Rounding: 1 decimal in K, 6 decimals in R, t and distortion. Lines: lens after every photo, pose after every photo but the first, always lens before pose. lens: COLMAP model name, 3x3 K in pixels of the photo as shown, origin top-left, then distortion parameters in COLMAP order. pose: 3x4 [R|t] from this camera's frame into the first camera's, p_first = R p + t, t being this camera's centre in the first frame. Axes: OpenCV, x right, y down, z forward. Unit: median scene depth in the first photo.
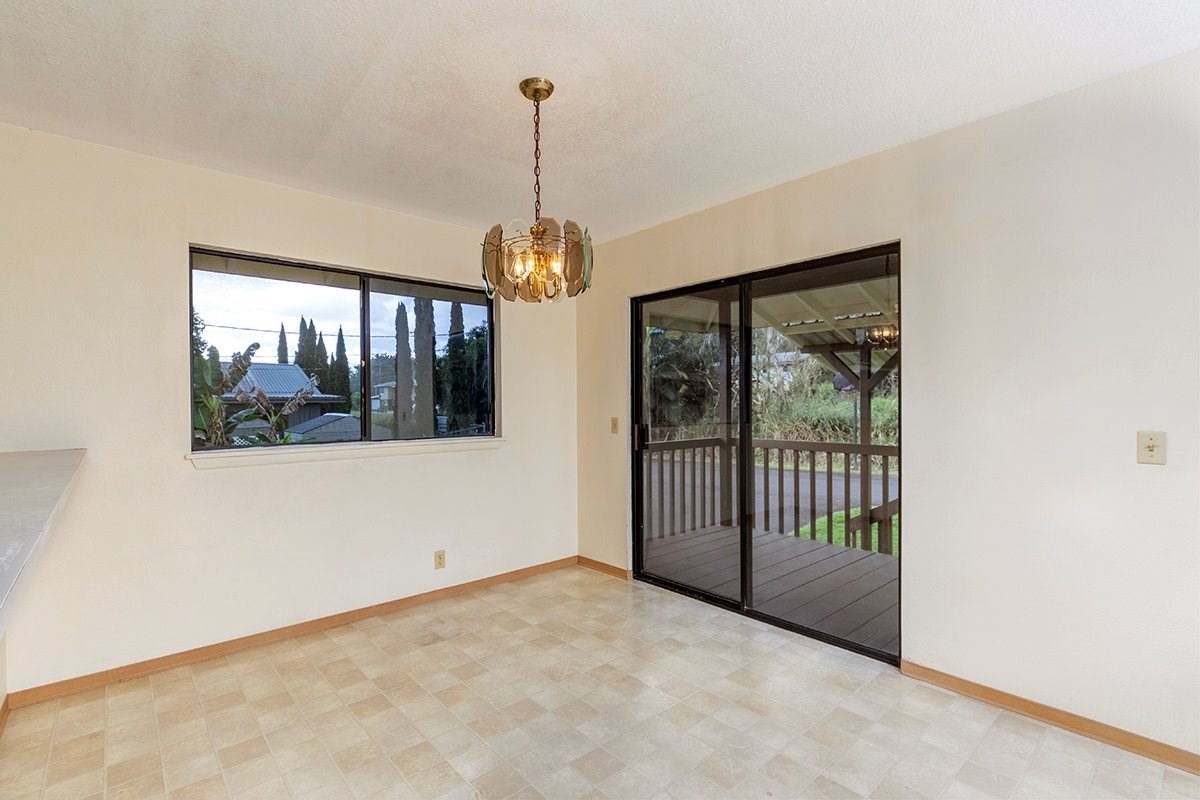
lens RADIAL K [[553.5, 0, 611.2], [0, 553.5, 400.2], [0, 0, 1]] dist [0.003072, 0.000416]
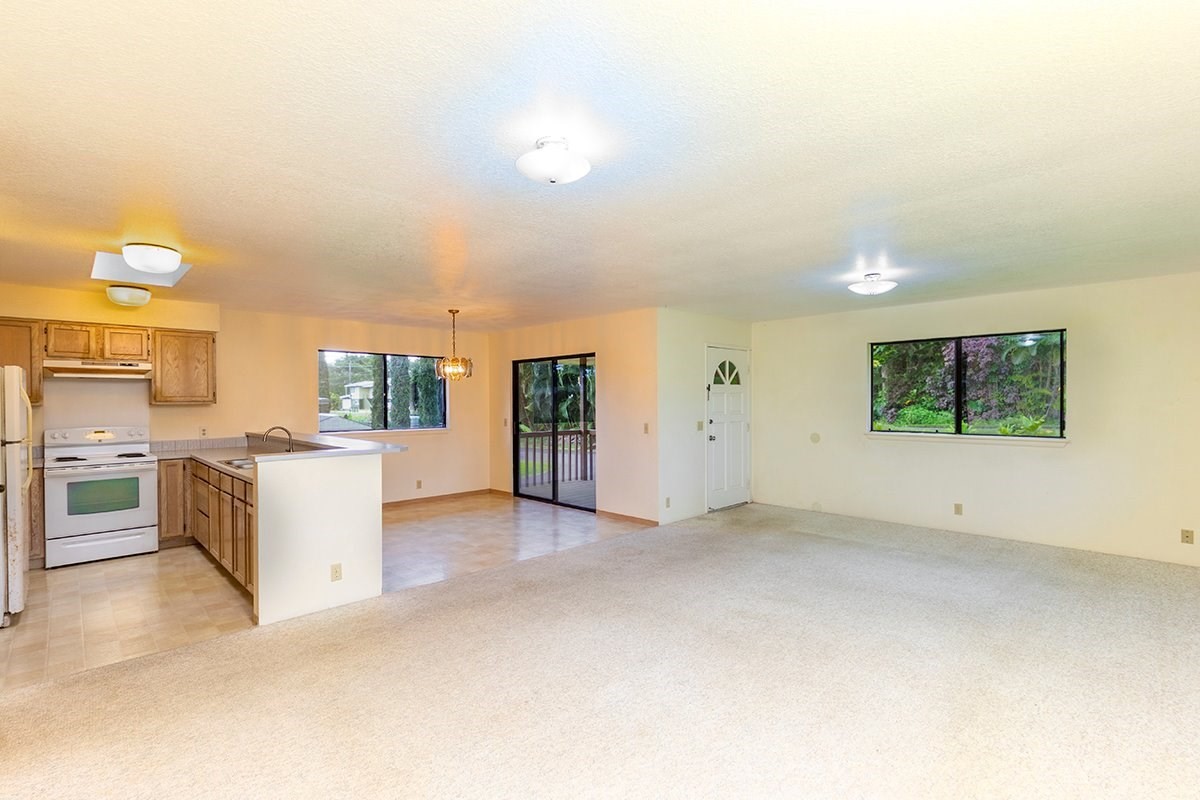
lens RADIAL K [[591.0, 0, 619.9], [0, 591.0, 402.6], [0, 0, 1]] dist [-0.008769, 0.002797]
pose [[0.999157, 0.001891, 0.041018, 0.307640], [-0.002168, 0.999975, 0.006715, -0.039362], [-0.041004, -0.006798, 0.999136, -1.084998]]
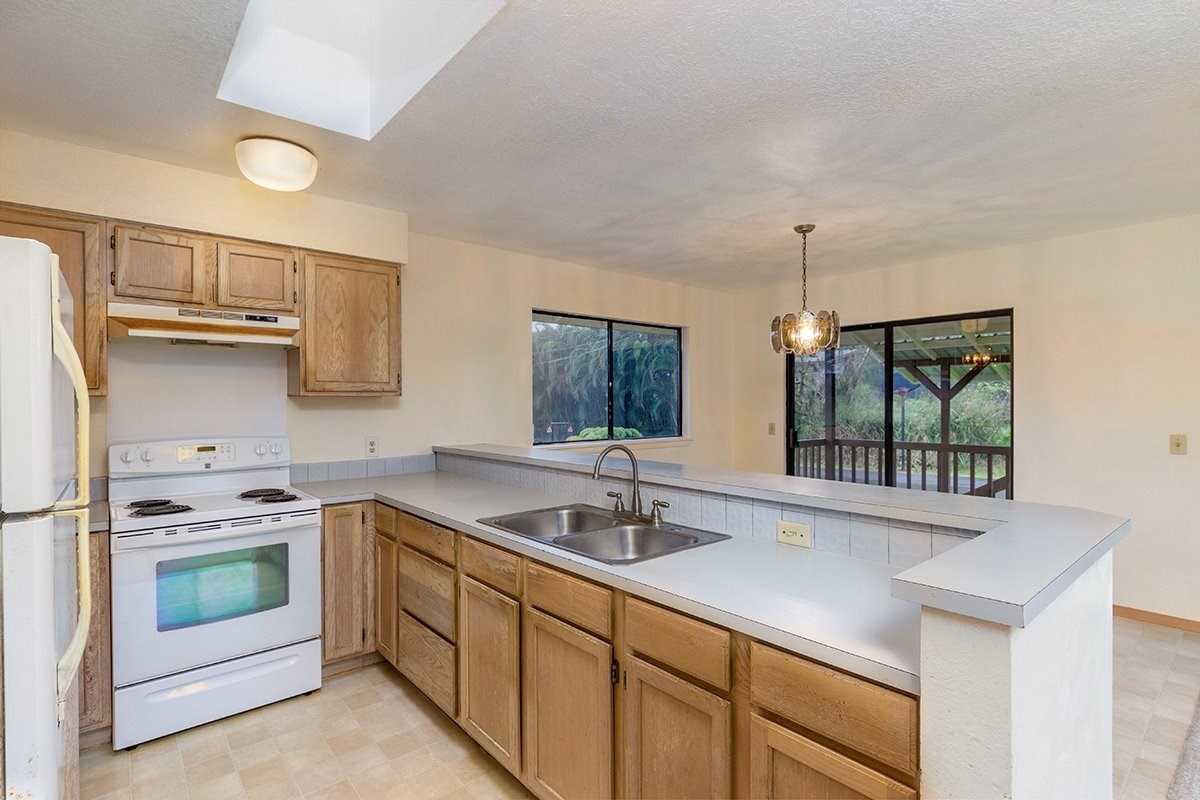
lens RADIAL K [[591.0, 0, 593.5], [0, 591.0, 403.4], [0, 0, 1]] dist [-0.008769, 0.002797]
pose [[0.999540, 0.002882, -0.030183, -0.341084], [-0.002666, 0.999971, 0.007196, -0.020809], [0.030203, -0.007112, 0.999518, -0.383708]]
